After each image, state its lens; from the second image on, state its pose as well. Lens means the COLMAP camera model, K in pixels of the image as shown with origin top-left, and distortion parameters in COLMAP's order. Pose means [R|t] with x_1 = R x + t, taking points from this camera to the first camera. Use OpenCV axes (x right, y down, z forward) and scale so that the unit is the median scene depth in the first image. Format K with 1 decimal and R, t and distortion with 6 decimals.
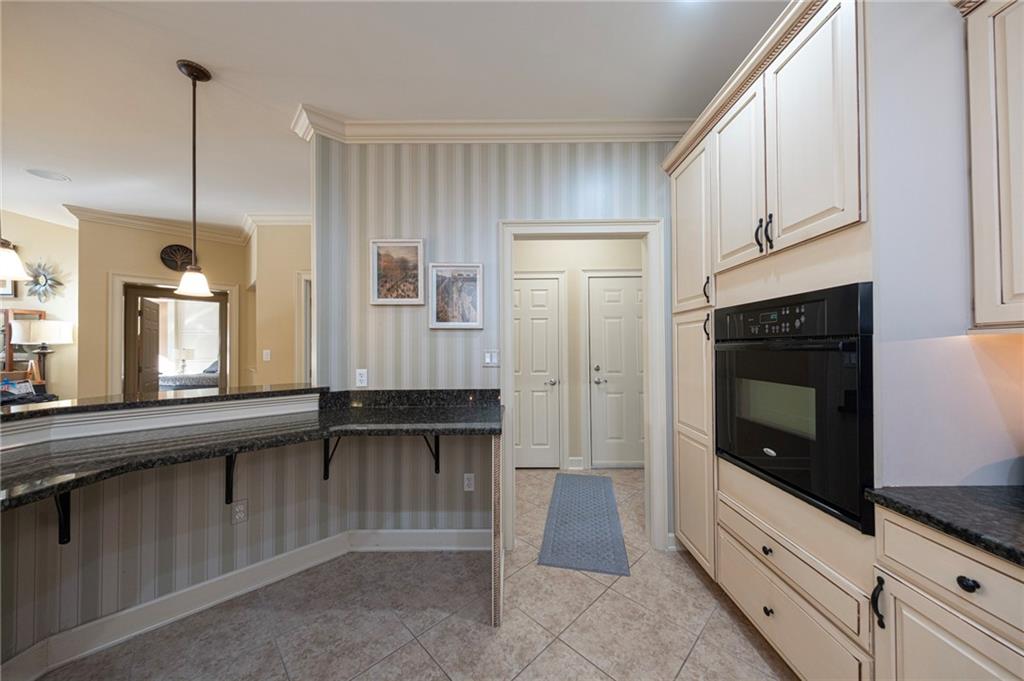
lens RADIAL K [[342.8, 0, 516.4], [0, 342.8, 344.1], [0, 0, 1]] dist [0.012858, -0.004067]
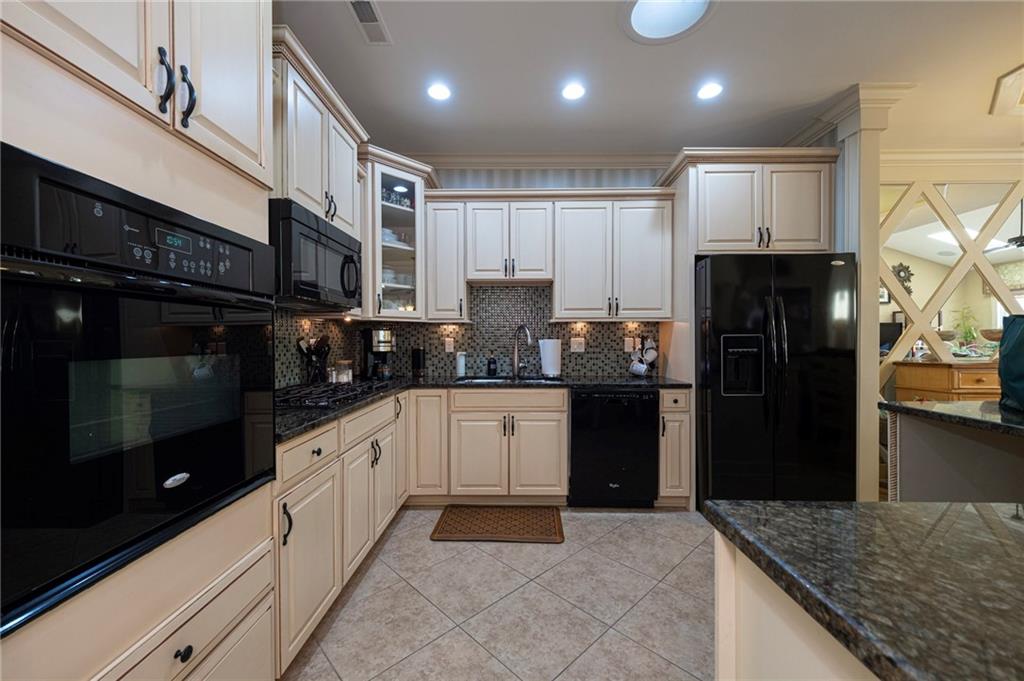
lens RADIAL K [[395.0, 0, 515.5], [0, 395.0, 342.1], [0, 0, 1]] dist [0.000452, -0.000094]
pose [[-0.999953, 0.007296, 0.006396, 0.174467], [0.007263, 0.999960, -0.005203, 0.094753], [-0.006434, -0.005156, -0.999966, 1.646939]]
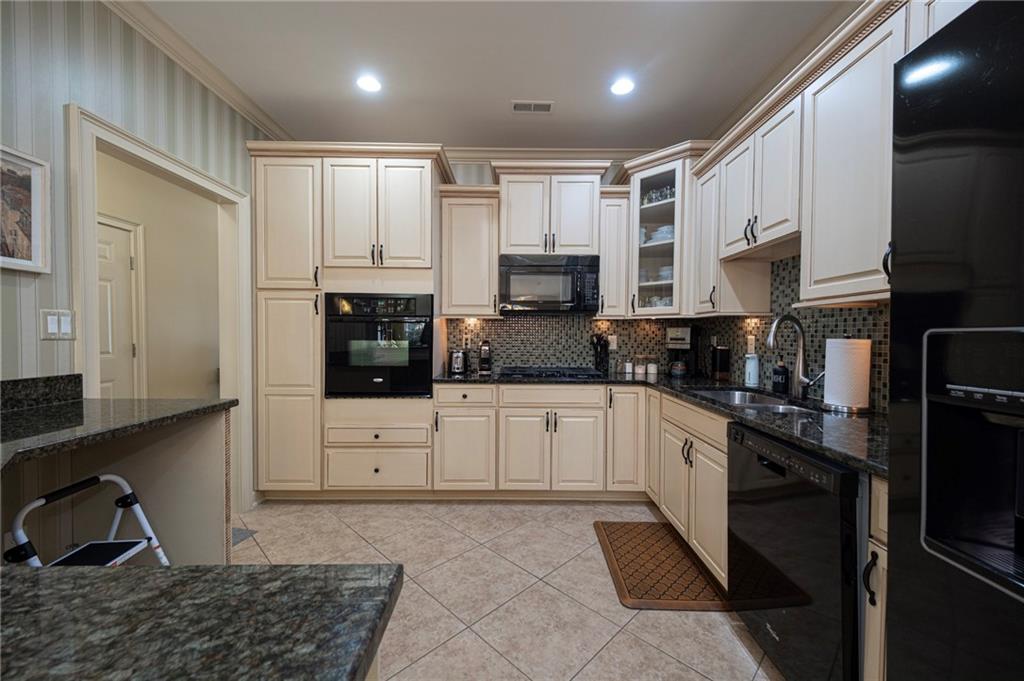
lens RADIAL K [[395.0, 0, 515.5], [0, 395.0, 342.1], [0, 0, 1]] dist [0.000452, -0.000094]
pose [[-0.005280, -0.014725, 0.999878, -1.284984], [-0.017233, 0.999744, 0.014632, 0.077503], [-0.999838, -0.017153, -0.005532, 0.314714]]
